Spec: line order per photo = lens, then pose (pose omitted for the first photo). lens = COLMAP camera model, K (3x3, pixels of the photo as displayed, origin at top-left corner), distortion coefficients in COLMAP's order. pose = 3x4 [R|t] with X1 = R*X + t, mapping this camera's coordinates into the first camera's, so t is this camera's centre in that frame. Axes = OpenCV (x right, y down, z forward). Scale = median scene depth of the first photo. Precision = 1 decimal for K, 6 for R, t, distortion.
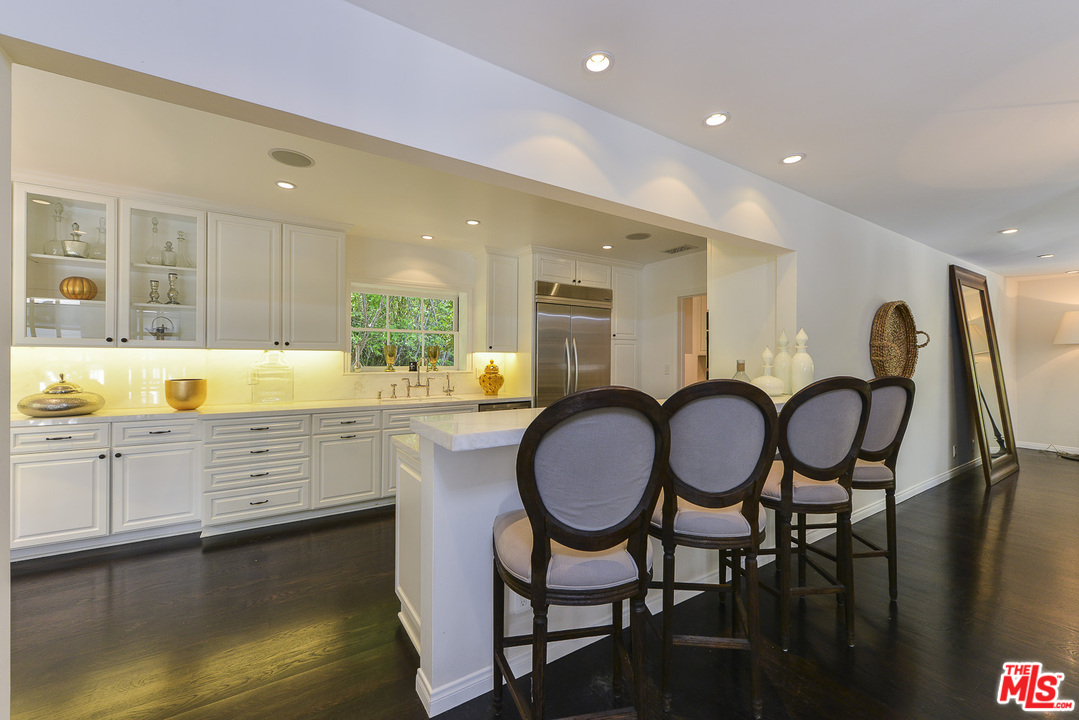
lens RADIAL K [[440.6, 0, 543.5], [0, 440.6, 359.1], [0, 0, 1]] dist [0.001942, 0.000181]
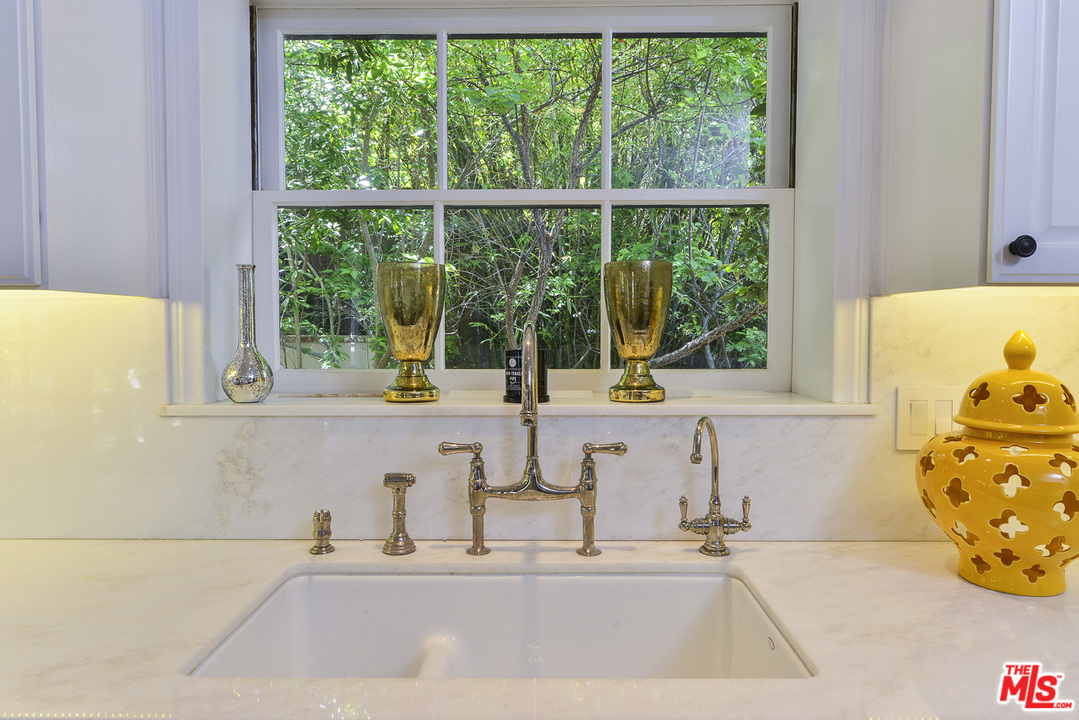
lens RADIAL K [[750.8, 0, 540.5], [0, 750.8, 357.7], [0, 0, 1]] dist [-0.001937, -0.000816]
pose [[0.836426, 0.020366, -0.547701, -0.166166], [0.004055, 0.999052, 0.043342, -0.004931], [0.548065, -0.038474, 0.835551, 1.042466]]
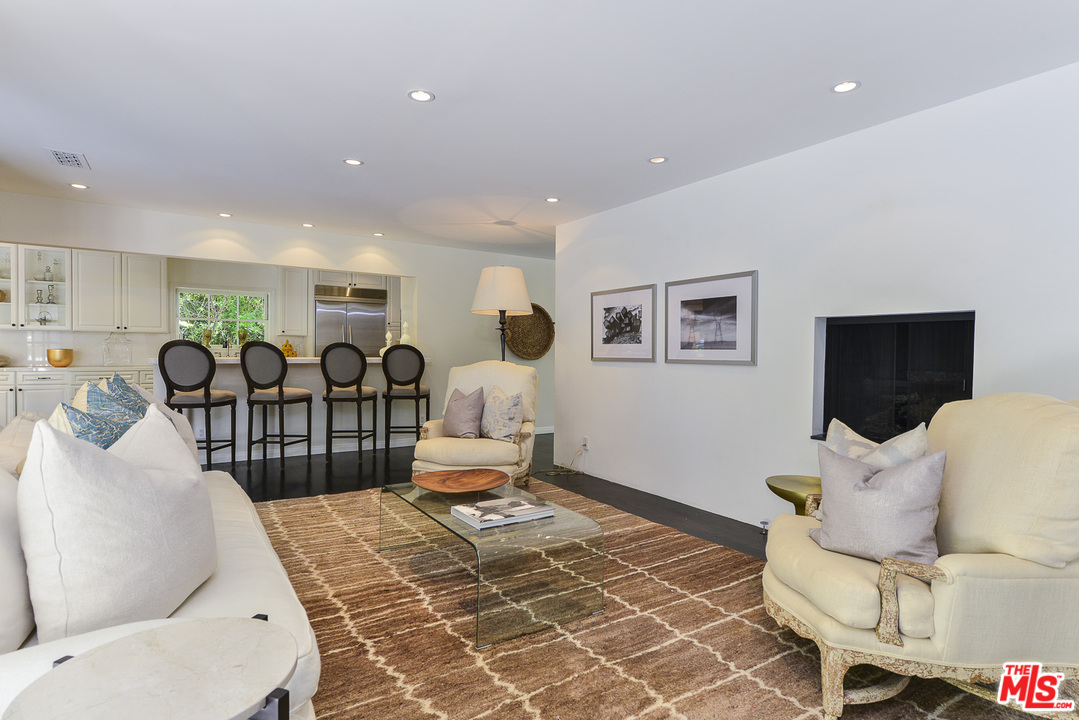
lens RADIAL K [[536.6, 0, 543.2], [0, 536.6, 358.7], [0, 0, 1]] dist [0.002394, -0.000190]
pose [[0.999317, 0.002696, 0.036859, 0.941047], [-0.003286, 0.999867, 0.015976, 0.044412], [-0.036811, -0.016087, 0.999193, -1.097843]]
